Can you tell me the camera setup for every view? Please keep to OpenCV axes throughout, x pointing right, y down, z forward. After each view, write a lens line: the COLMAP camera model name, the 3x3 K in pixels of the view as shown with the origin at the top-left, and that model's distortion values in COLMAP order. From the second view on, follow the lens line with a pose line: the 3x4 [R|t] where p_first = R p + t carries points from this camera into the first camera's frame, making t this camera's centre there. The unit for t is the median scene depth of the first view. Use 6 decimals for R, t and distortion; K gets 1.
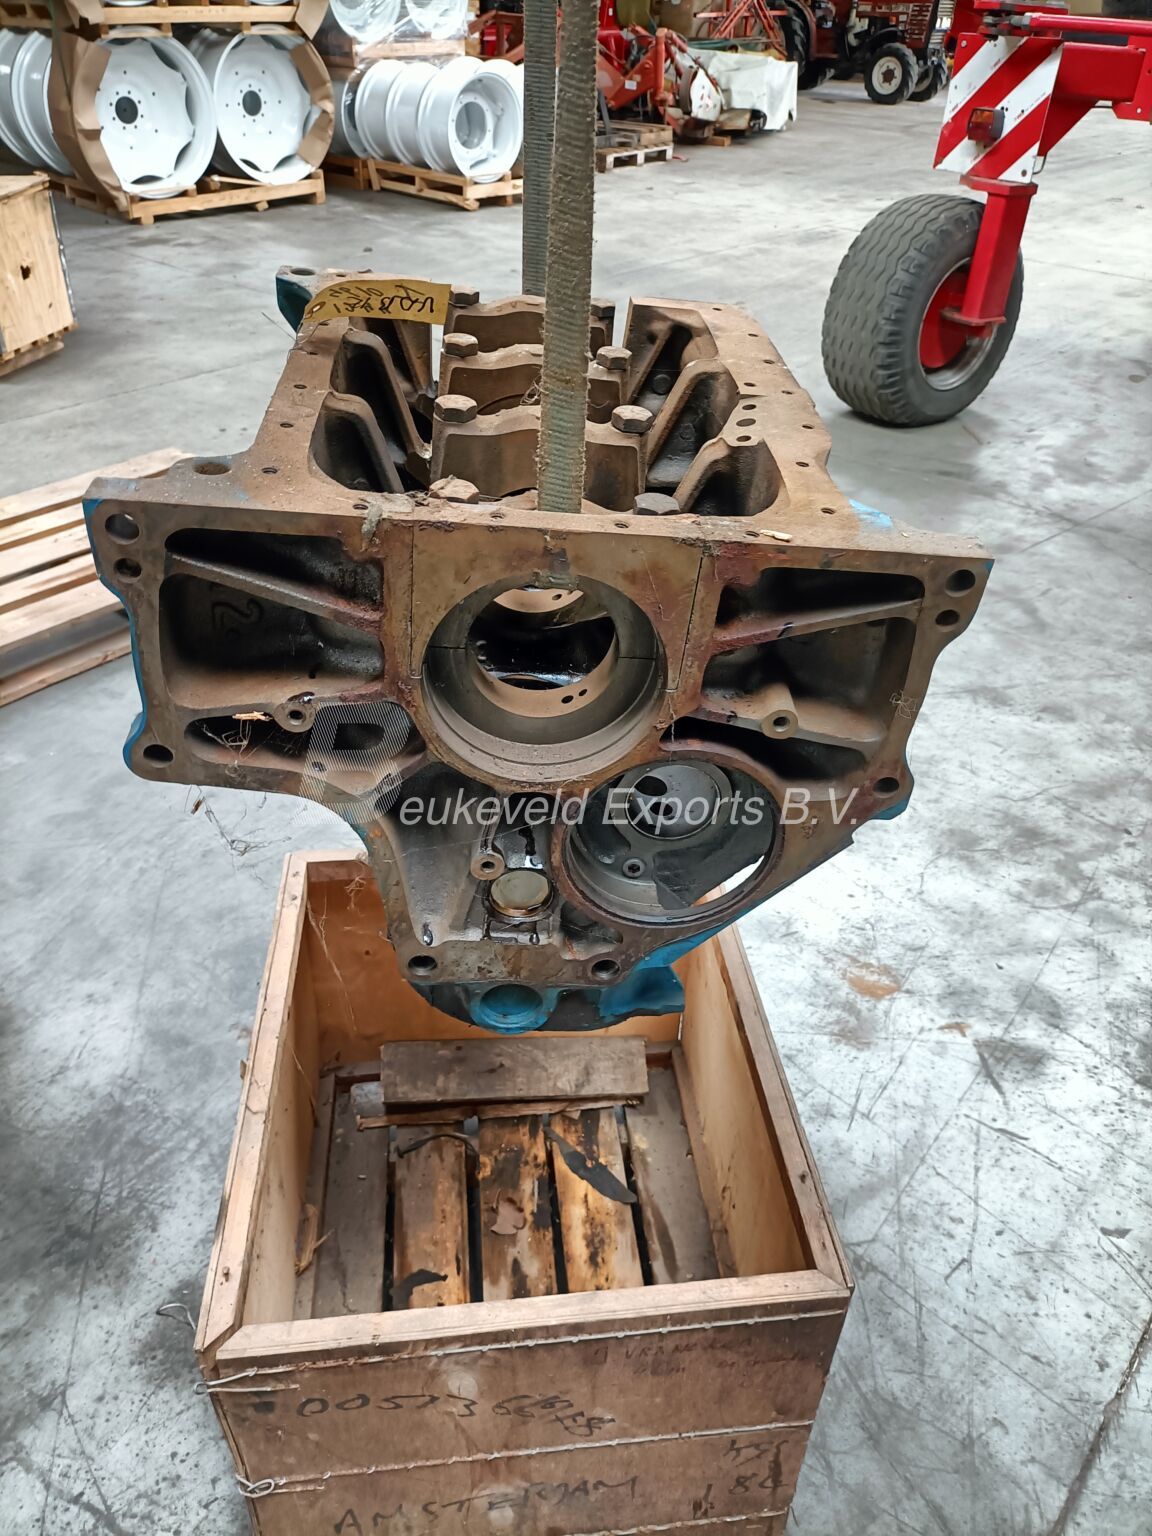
lens RADIAL K [[1138.0, 0, 576.0], [0, 1138.0, 768.0], [0, 0, 1]] dist [0.006142, -0.001870]
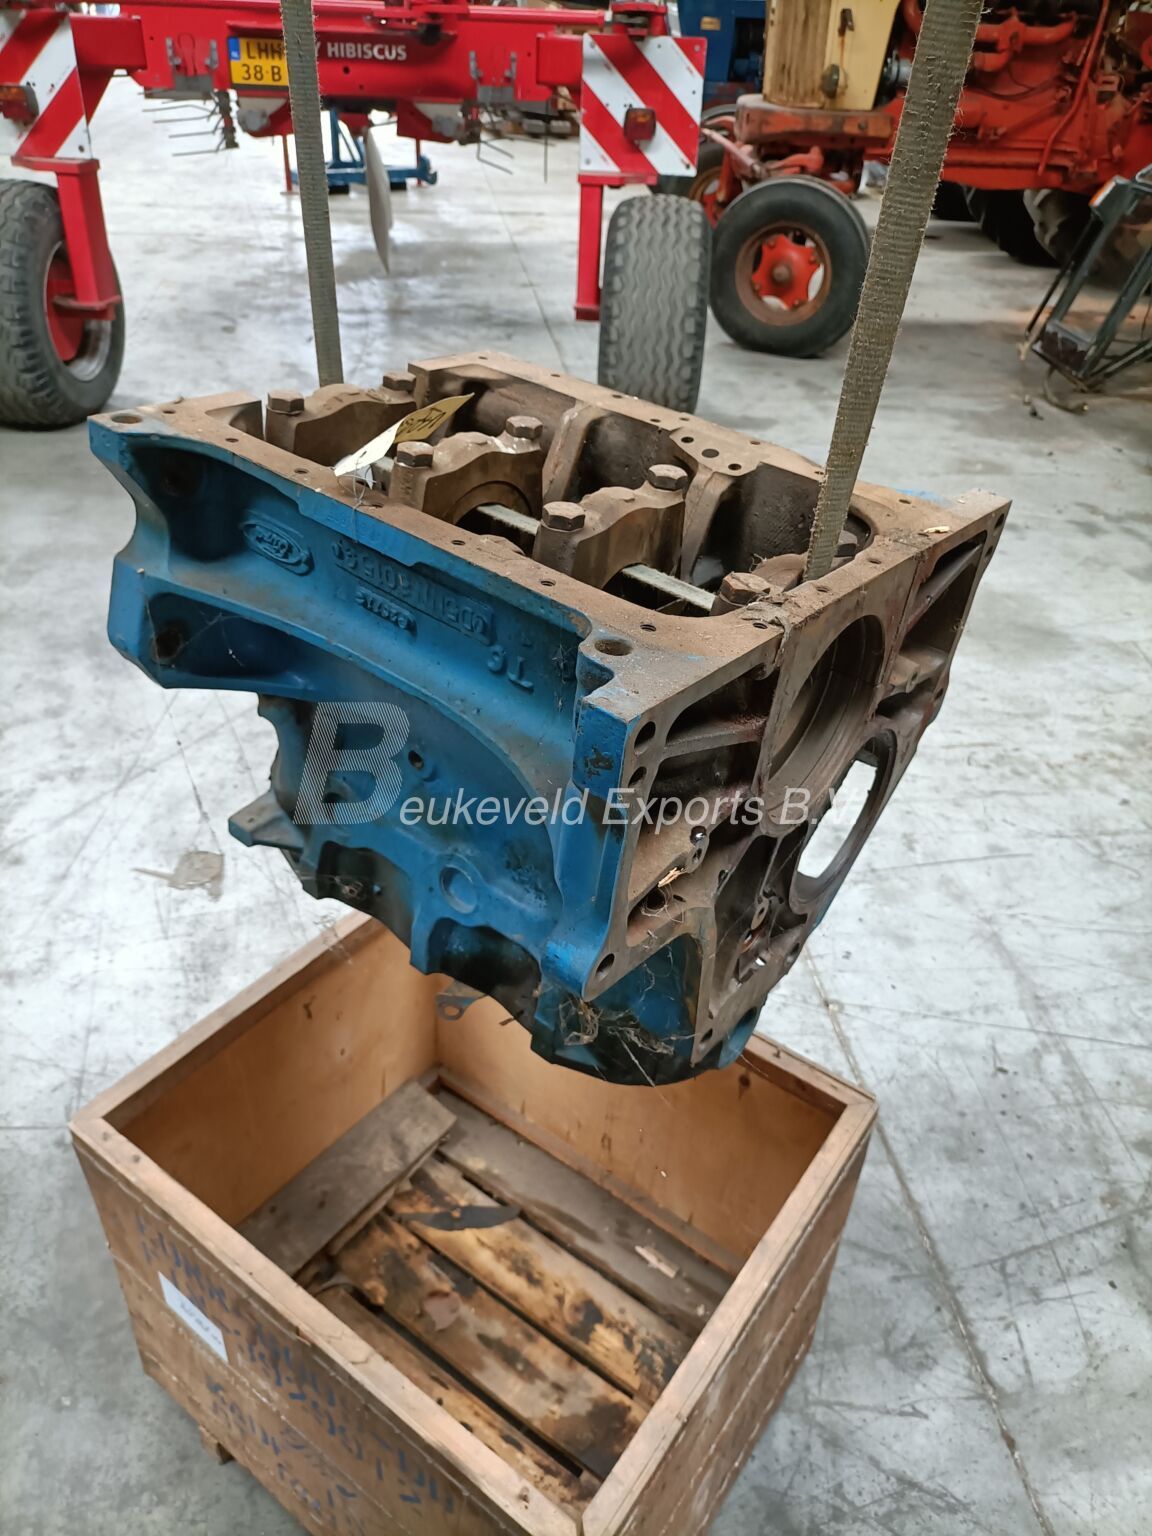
lens RADIAL K [[1146.7, 0, 569.3], [0, 1146.7, 767.8], [0, 0, 1]] dist [0.003751, -0.001243]
pose [[0.678161, -0.424250, 0.600091, -0.345473], [0.405548, 0.896999, 0.175849, -0.129815], [-0.612885, 0.124112, 0.780364, 0.116252]]
